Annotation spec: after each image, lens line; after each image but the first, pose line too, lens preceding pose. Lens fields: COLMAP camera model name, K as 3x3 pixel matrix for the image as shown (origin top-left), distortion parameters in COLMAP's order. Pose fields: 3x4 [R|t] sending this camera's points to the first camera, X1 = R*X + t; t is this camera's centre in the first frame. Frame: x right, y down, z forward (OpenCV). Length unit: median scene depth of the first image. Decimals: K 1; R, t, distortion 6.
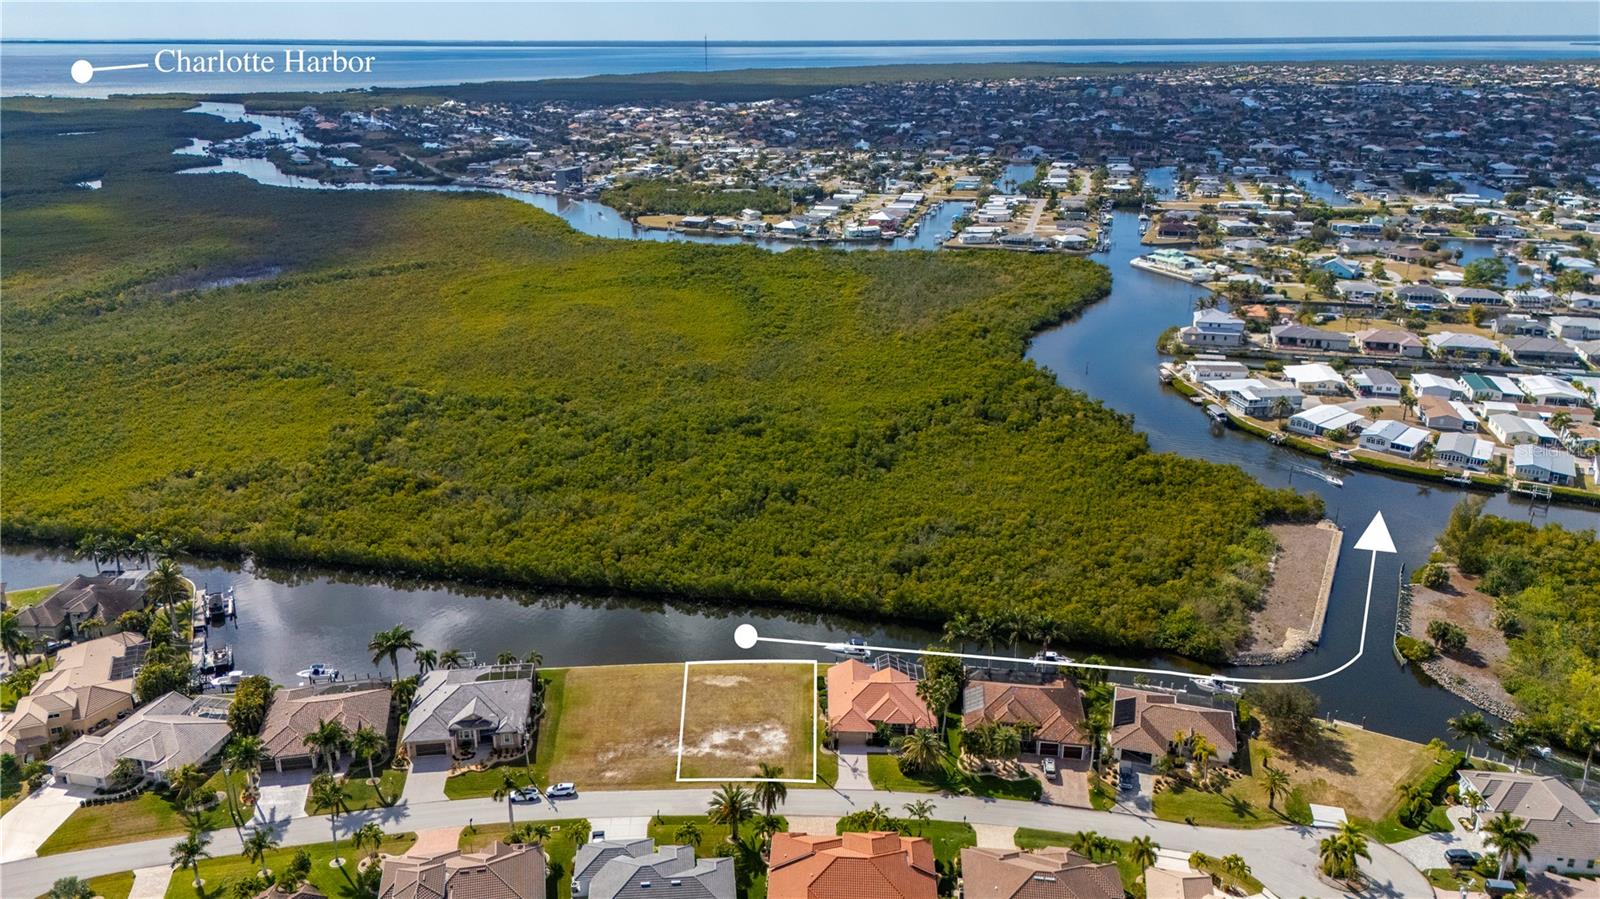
lens RADIAL K [[1155.5, 0, 799.4], [0, 1155.5, 431.1], [0, 0, 1]] dist [0.075080, -0.071874]
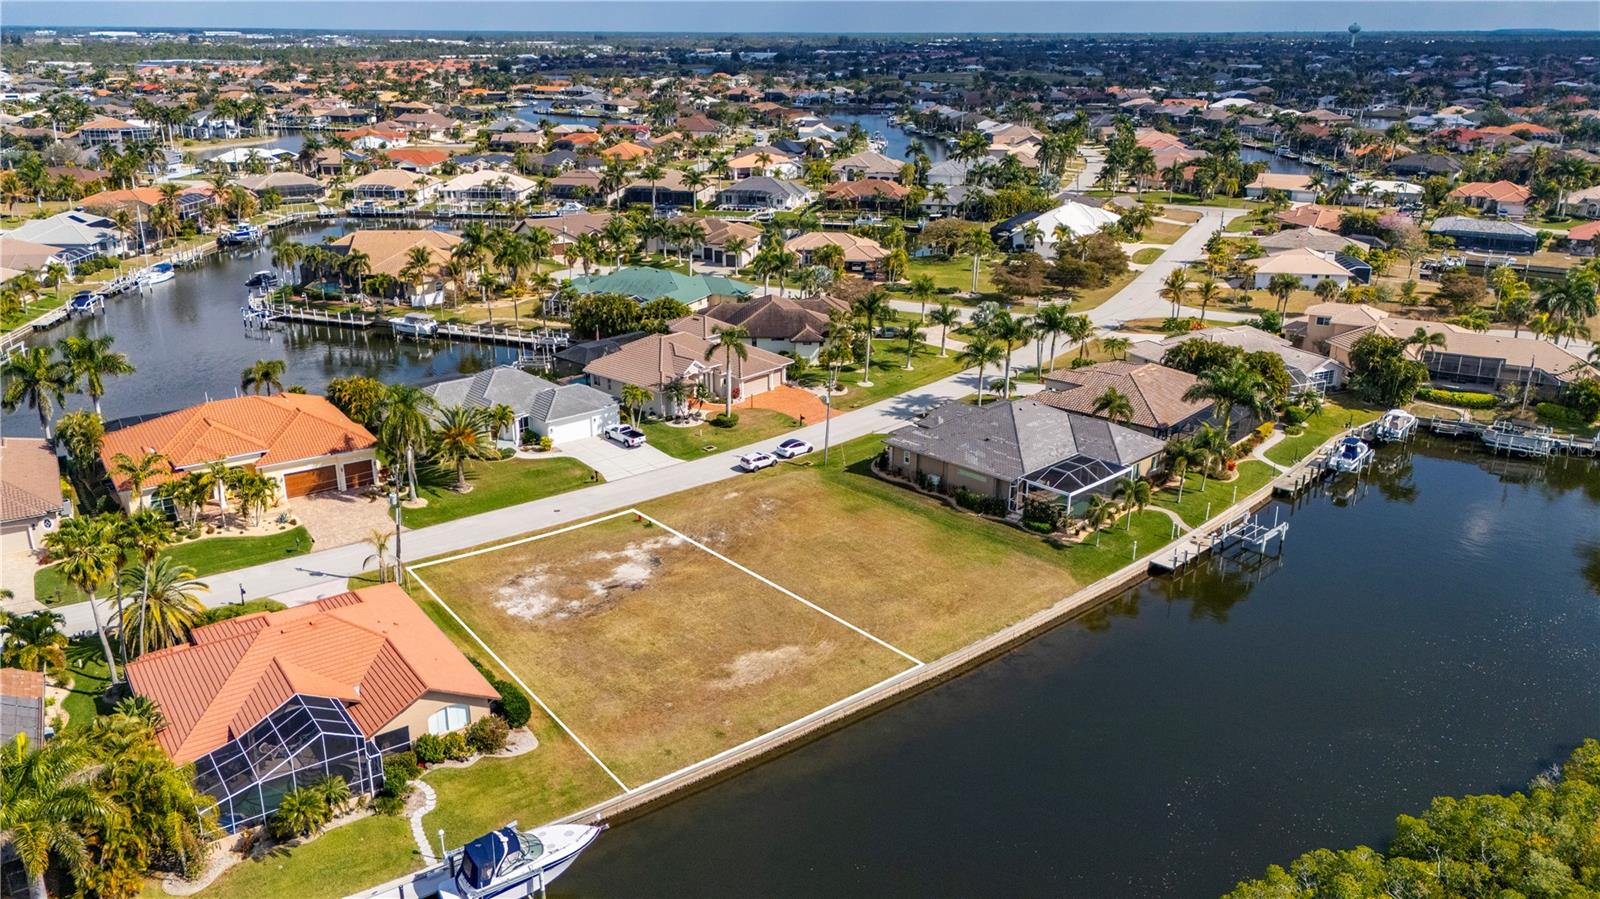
lens RADIAL K [[1195.0, 0, 803.5], [0, 1195.0, 416.1], [0, 0, 1]] dist [0.079010, -0.100493]
pose [[-0.804093, 0.151455, -0.574888, 0.110965], [-0.205966, 0.836147, 0.508366, -0.047357], [0.557686, 0.527181, -0.641145, 0.952176]]
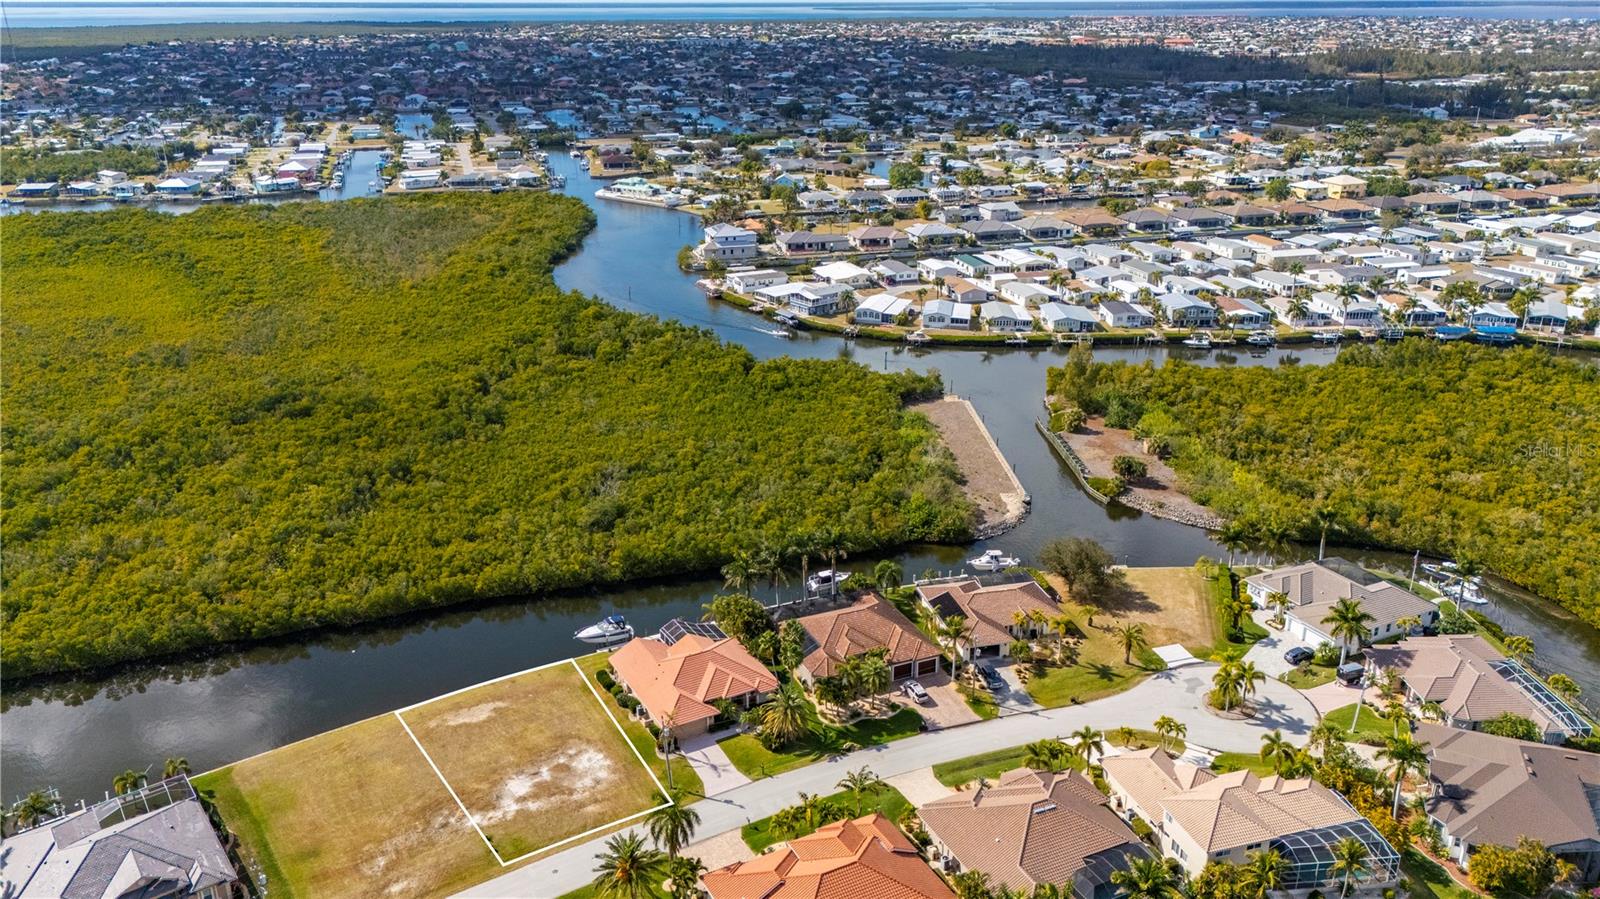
lens RADIAL K [[1160.3, 0, 800.0], [0, 1160.3, 449.5], [0, 0, 1]] dist [0.077372, -0.082798]
pose [[0.861390, -0.187585, 0.472037, -0.159603], [0.166798, 0.982237, 0.085957, 0.017041], [-0.479777, 0.004692, 0.877378, 0.195312]]
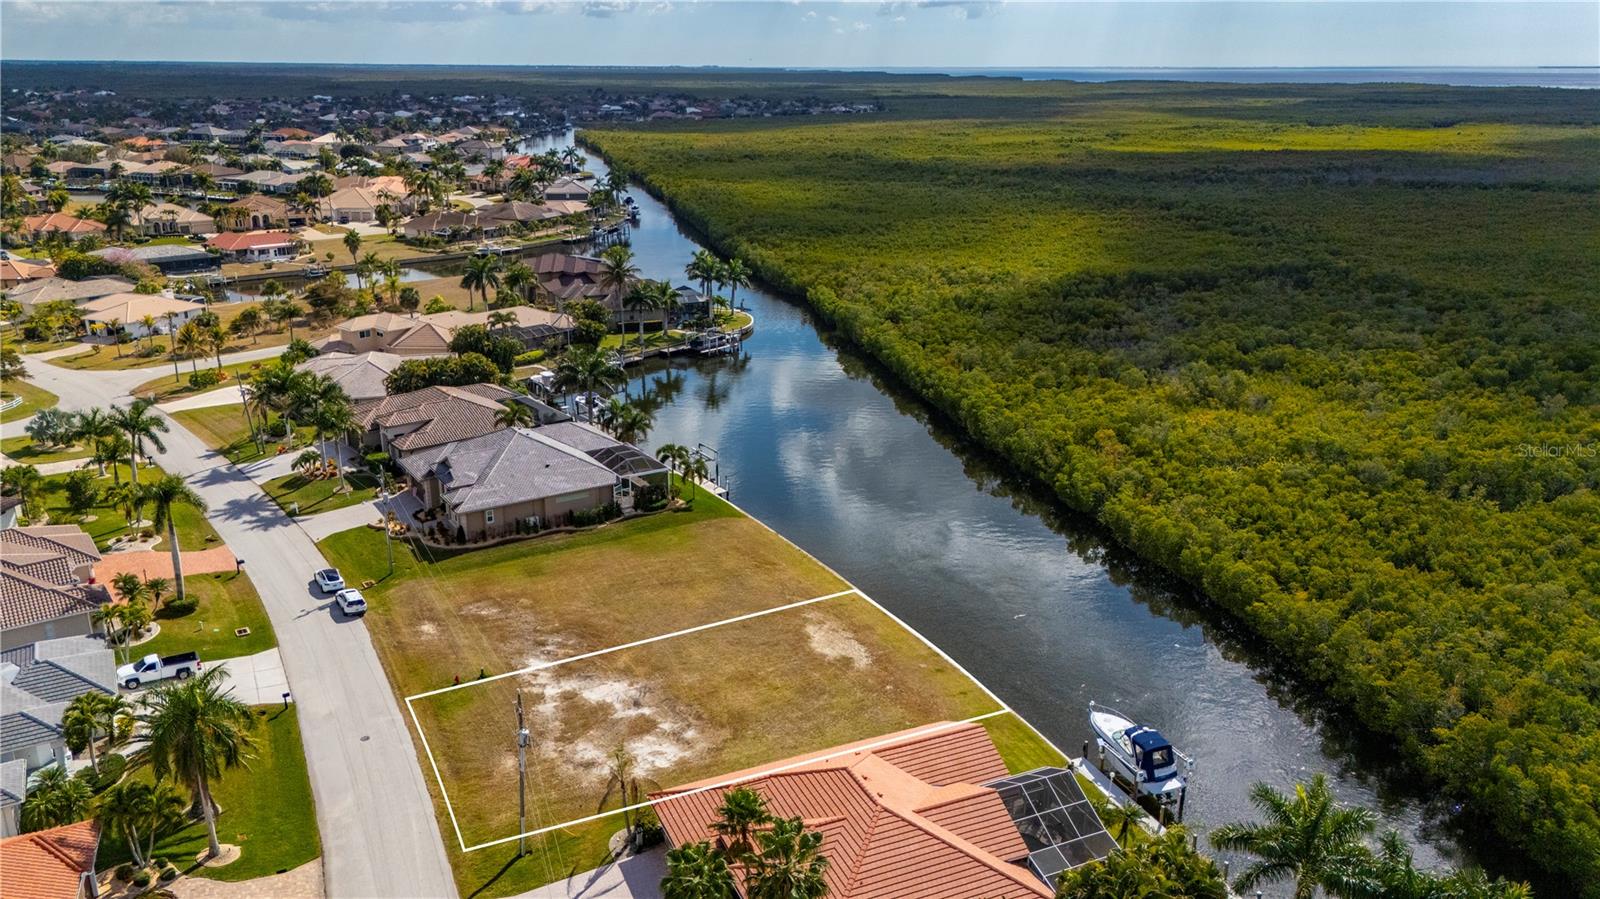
lens RADIAL K [[1160.8, 0, 817.8], [0, 1160.8, 450.1], [0, 0, 1]] dist [0.013754, -0.000796]
pose [[0.423967, 0.257772, -0.868220, 0.229087], [-0.273850, 0.950254, 0.148403, 0.064940], [0.863284, 0.174844, 0.473467, 0.603916]]
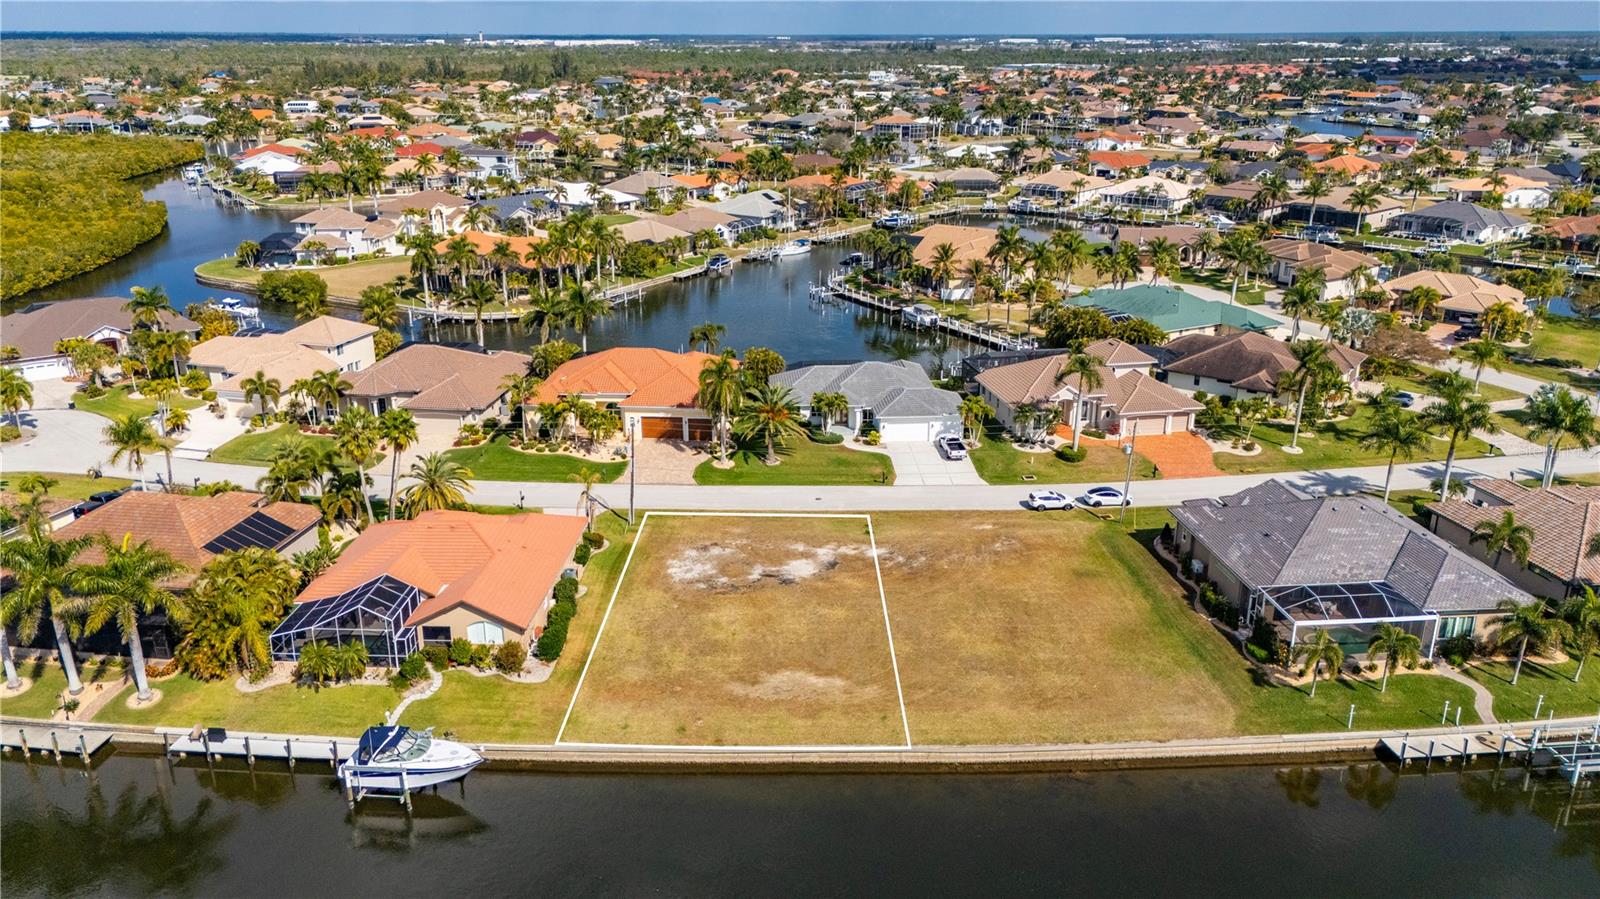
lens RADIAL K [[1195.0, 0, 803.5], [0, 1195.0, 416.1], [0, 0, 1]] dist [0.079010, -0.100493]
pose [[-0.999038, -0.035593, 0.025625, -0.057990], [-0.014174, 0.814953, 0.579354, -0.064306], [-0.041504, 0.578433, -0.814673, 0.988361]]
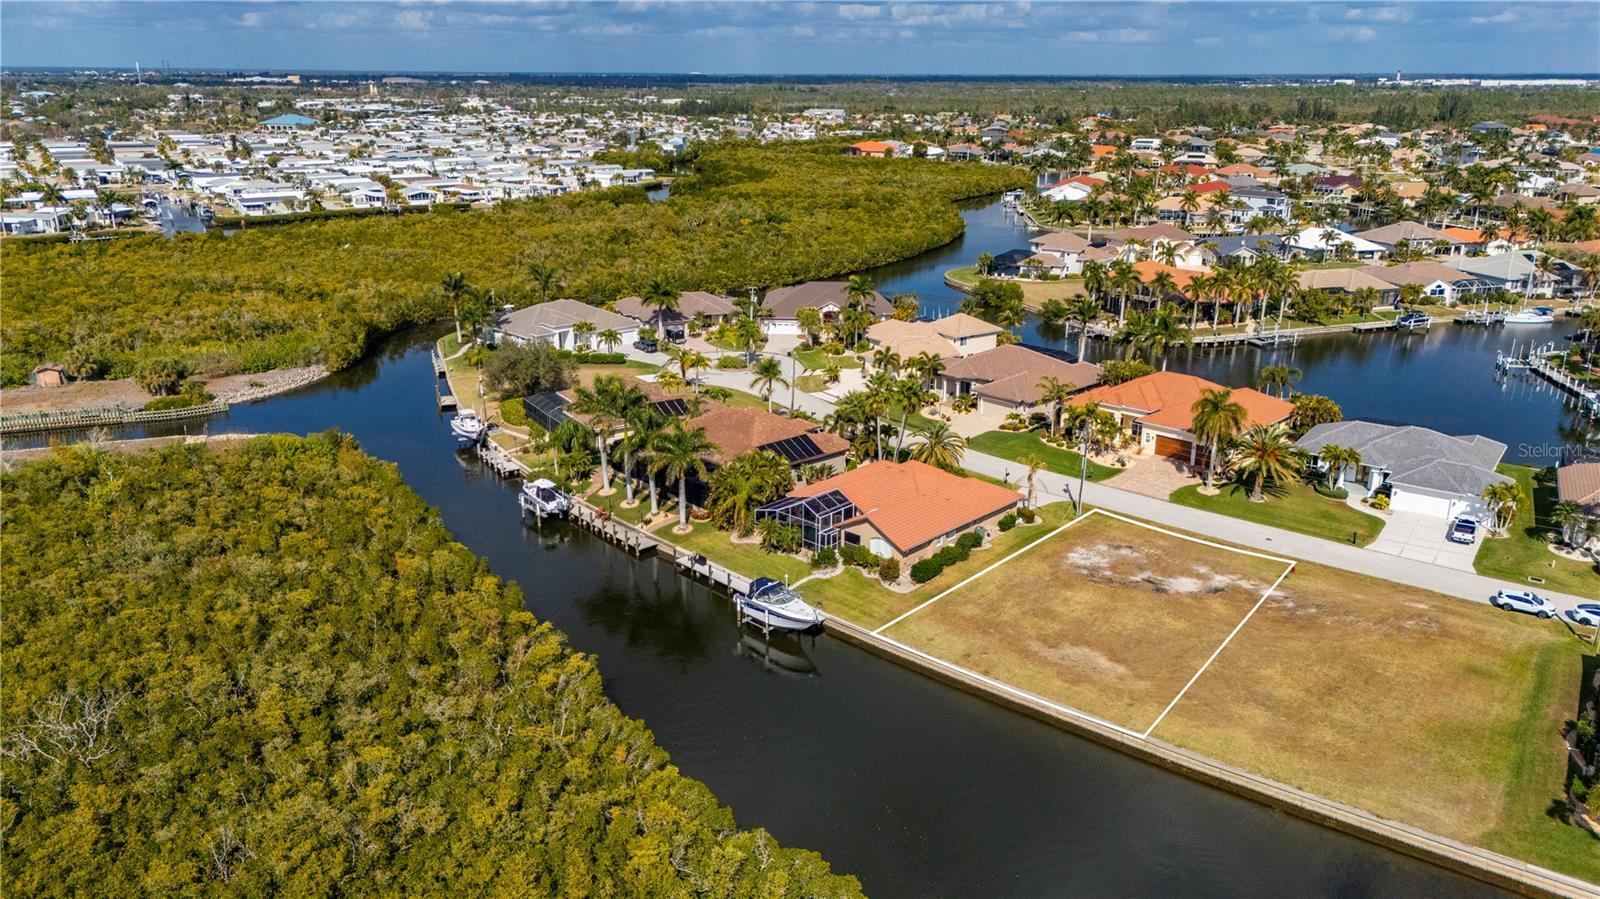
lens RADIAL K [[1160.3, 0, 800.0], [0, 1160.3, 449.5], [0, 0, 1]] dist [0.077372, -0.082798]
pose [[-0.738373, -0.231821, 0.633296, -0.190847], [0.185632, 0.832922, 0.521327, -0.075005], [-0.648341, 0.502494, -0.571973, 0.996712]]
